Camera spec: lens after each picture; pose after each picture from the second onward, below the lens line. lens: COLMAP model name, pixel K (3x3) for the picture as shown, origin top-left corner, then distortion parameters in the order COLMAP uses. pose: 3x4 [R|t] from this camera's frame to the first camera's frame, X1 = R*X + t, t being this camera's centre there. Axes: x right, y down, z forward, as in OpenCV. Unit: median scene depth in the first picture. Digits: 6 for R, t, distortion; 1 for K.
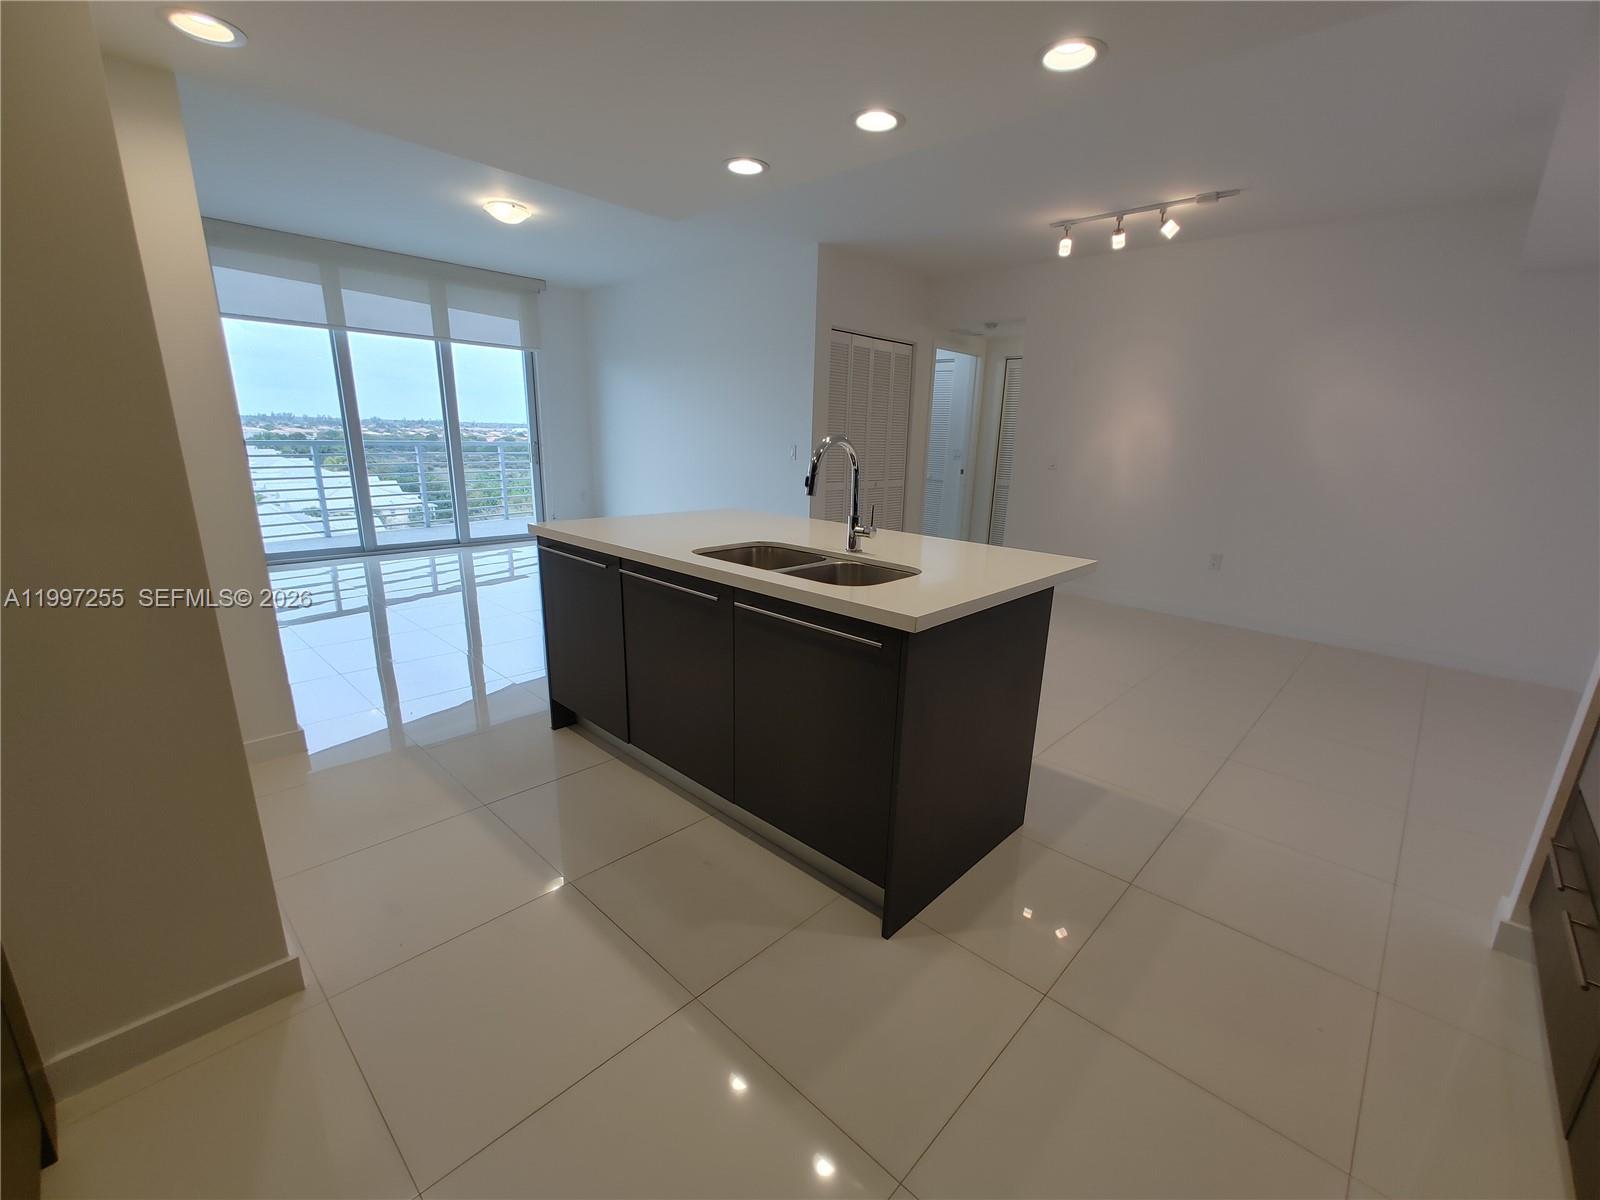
lens RADIAL K [[682.1, 0, 821.3], [0, 682.1, 619.7], [0, 0, 1]] dist [-0.001051, 0.000885]
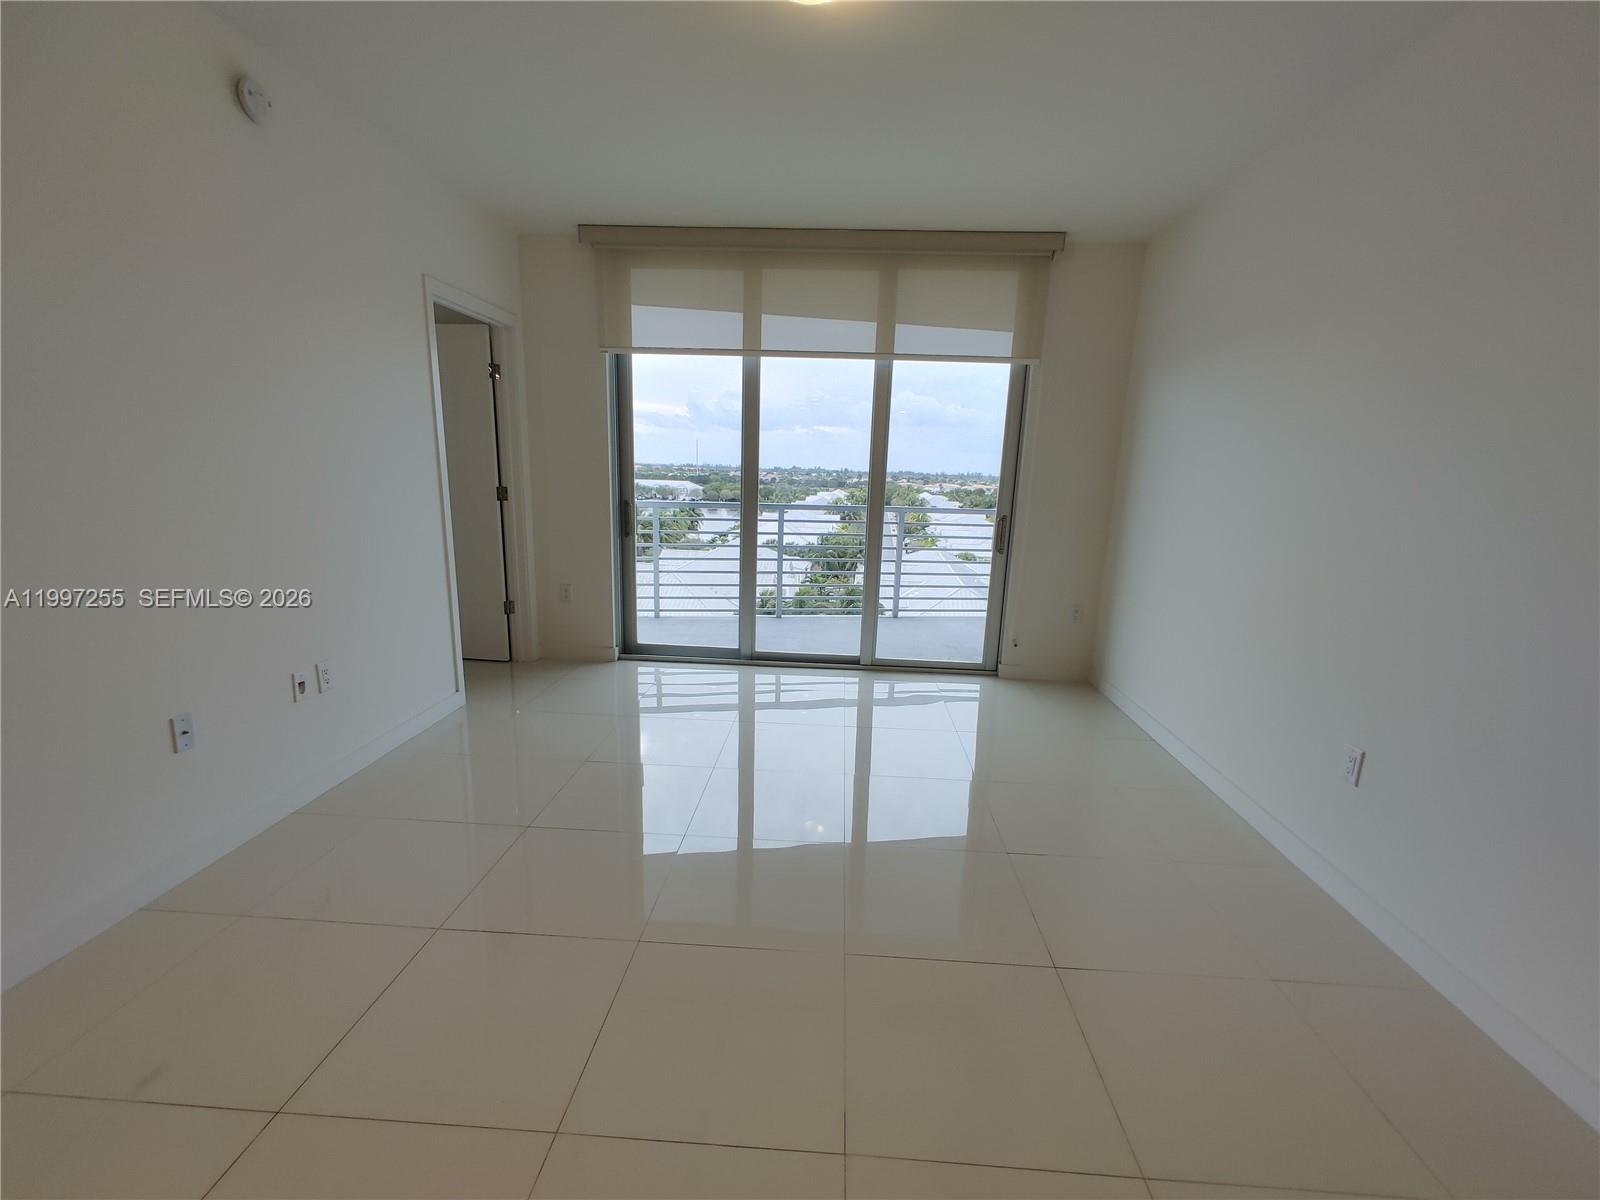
lens RADIAL K [[691.1, 0, 799.1], [0, 691.1, 623.2], [0, 0, 1]] dist [-0.018403, 0.000118]
pose [[0.633661, 0.156249, -0.757667, -0.073081], [-0.210961, 0.977173, 0.025083, -0.162842], [0.744291, 0.143944, 0.652159, 0.546877]]
